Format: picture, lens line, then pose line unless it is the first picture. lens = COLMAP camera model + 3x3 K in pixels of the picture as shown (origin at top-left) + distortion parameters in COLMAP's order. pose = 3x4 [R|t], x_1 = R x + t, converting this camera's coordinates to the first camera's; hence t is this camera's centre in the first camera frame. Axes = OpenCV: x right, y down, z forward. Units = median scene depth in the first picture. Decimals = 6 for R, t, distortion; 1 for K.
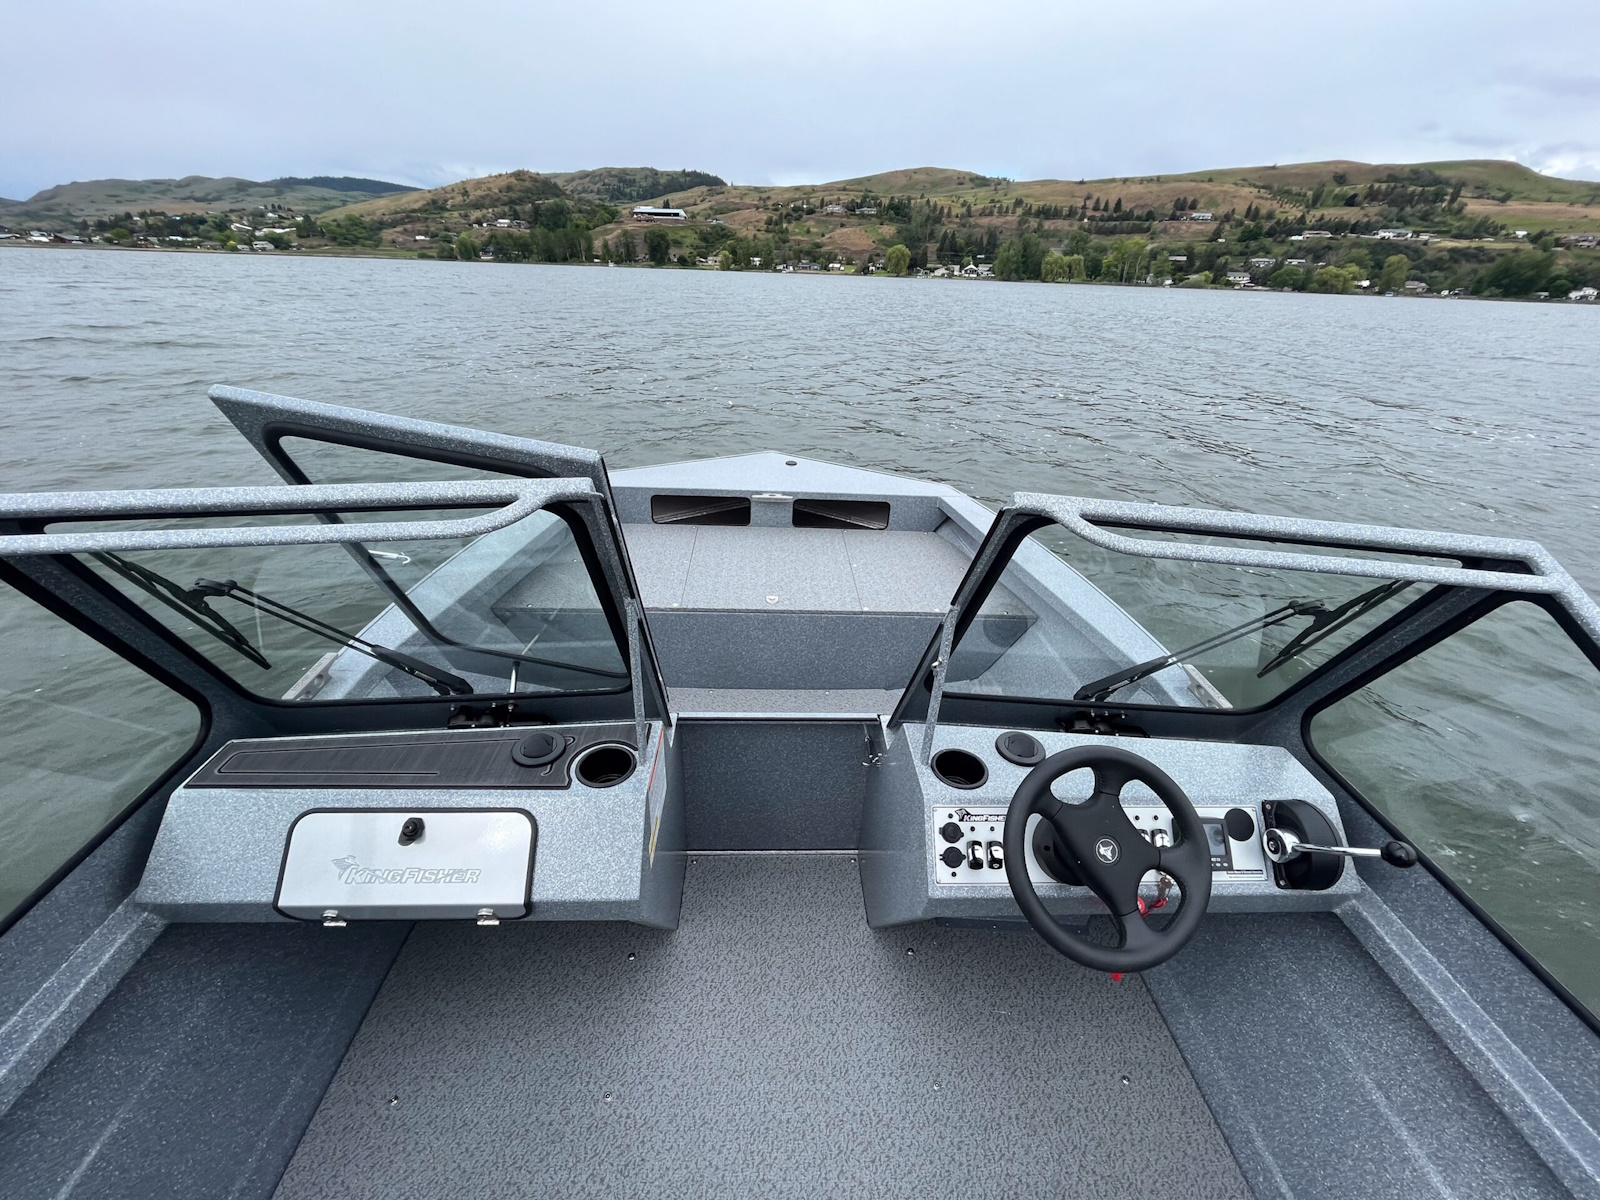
lens RADIAL K [[650.2, 0, 801.1], [0, 650.2, 600.1], [0, 0, 1]] dist [-0.004041, 0.000532]
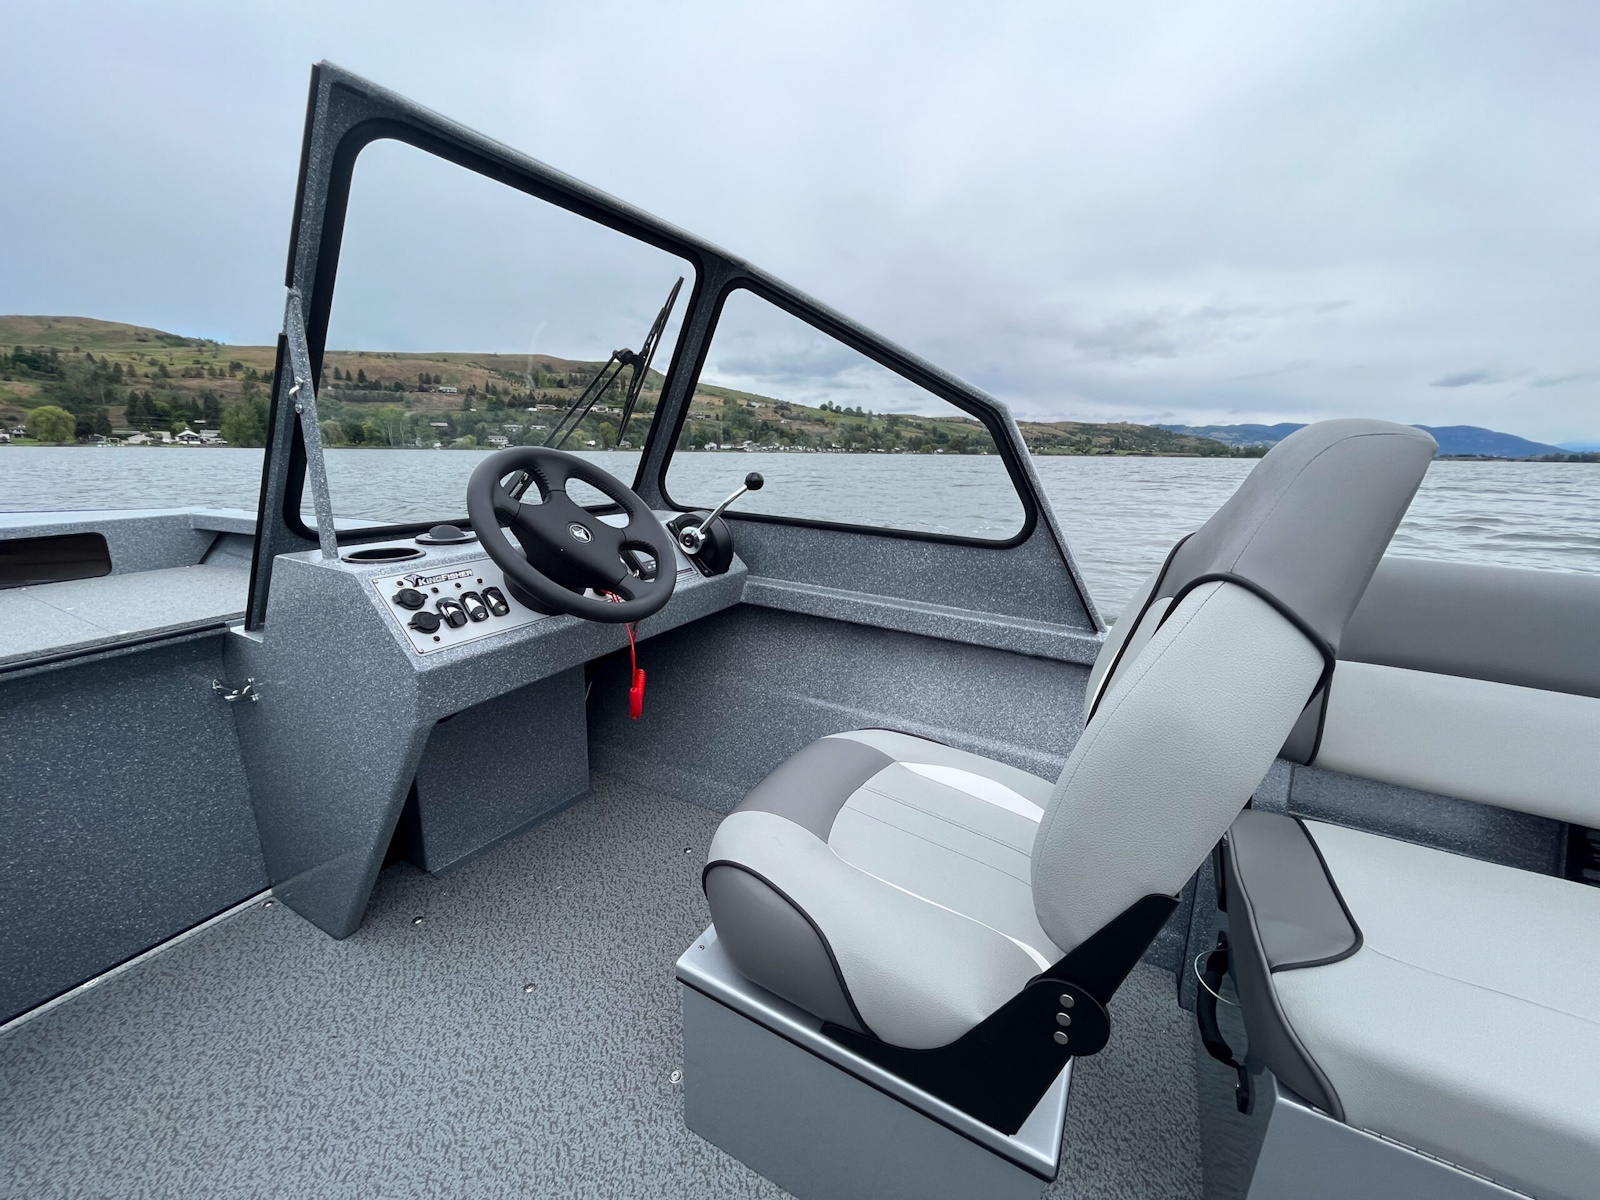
lens RADIAL K [[650.2, 0, 801.1], [0, 650.2, 600.1], [0, 0, 1]] dist [-0.004041, 0.000532]
pose [[0.511439, -0.253013, 0.821228, -0.171293], [0.413615, 0.910166, 0.022825, 0.542351], [-0.753228, 0.327998, 0.570144, 0.206709]]
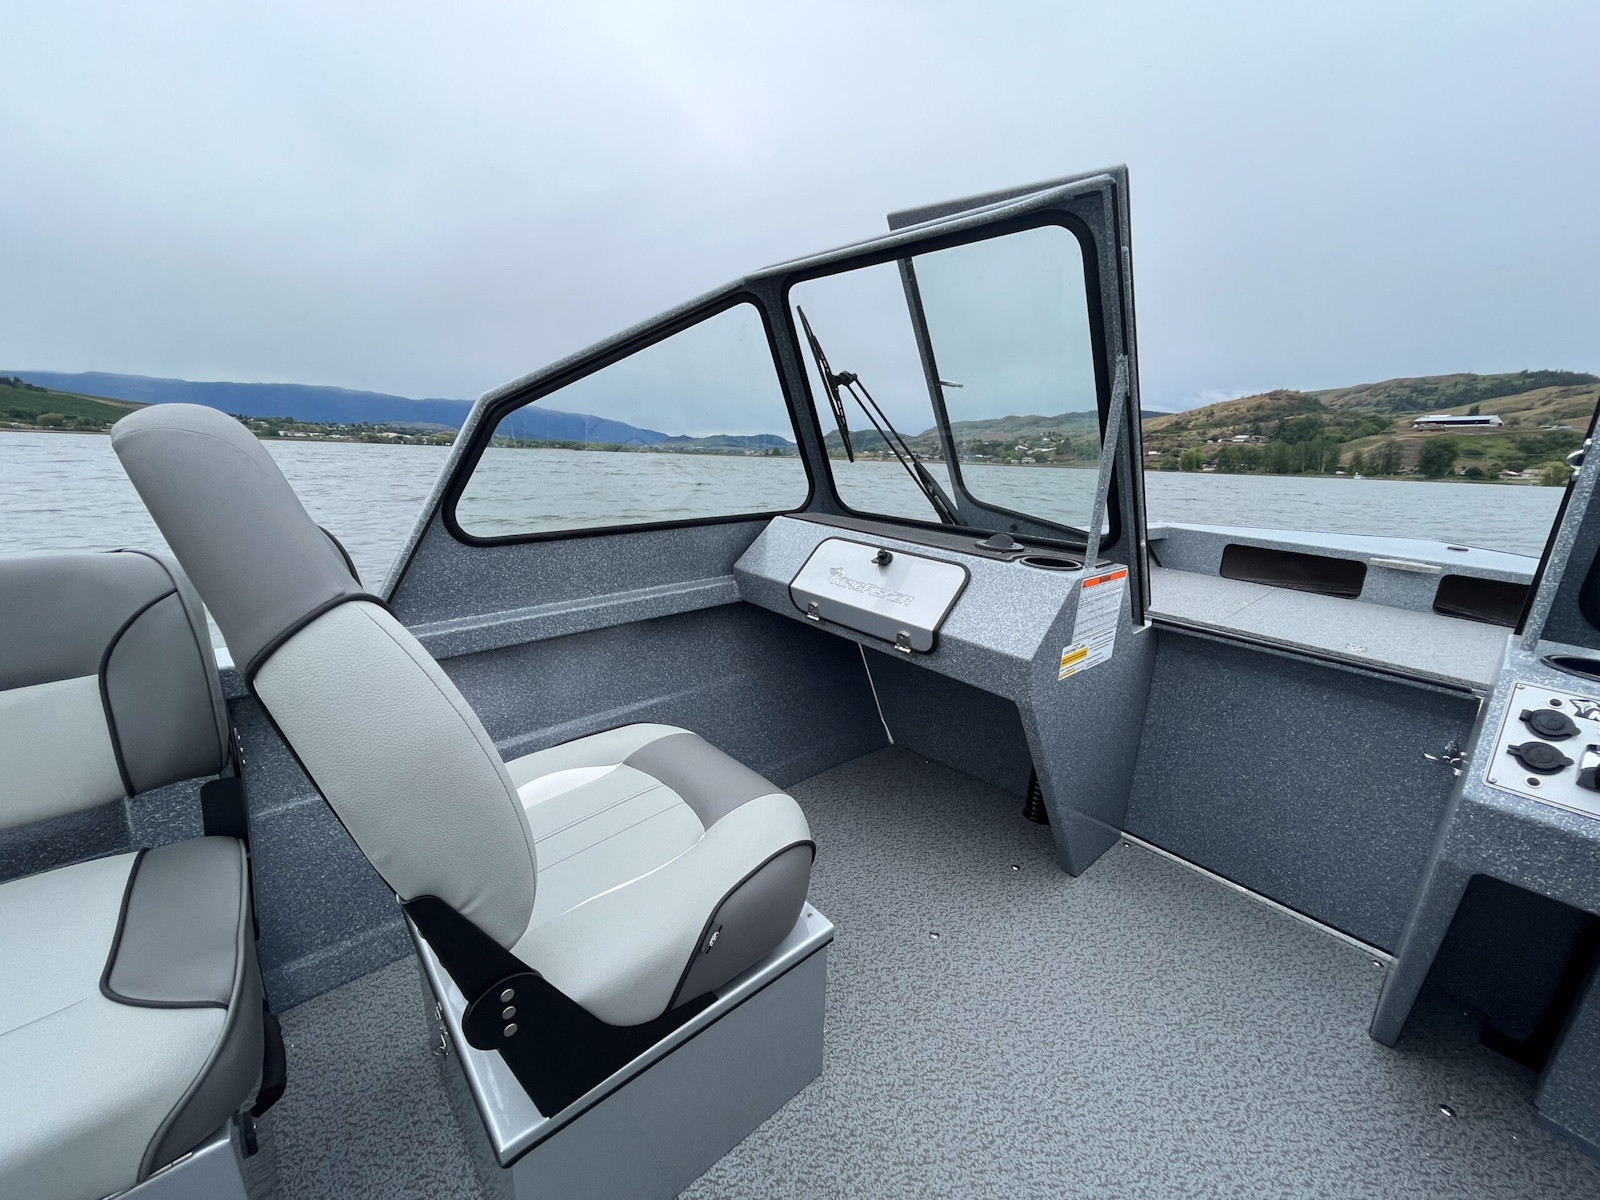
lens RADIAL K [[650.2, 0, 801.1], [0, 650.2, 600.1], [0, 0, 1]] dist [-0.004041, 0.000532]
pose [[0.631896, 0.179515, -0.753977, 0.228011], [-0.380079, 0.919576, -0.099596, 0.577957], [0.675461, 0.349506, 0.649306, 0.123559]]
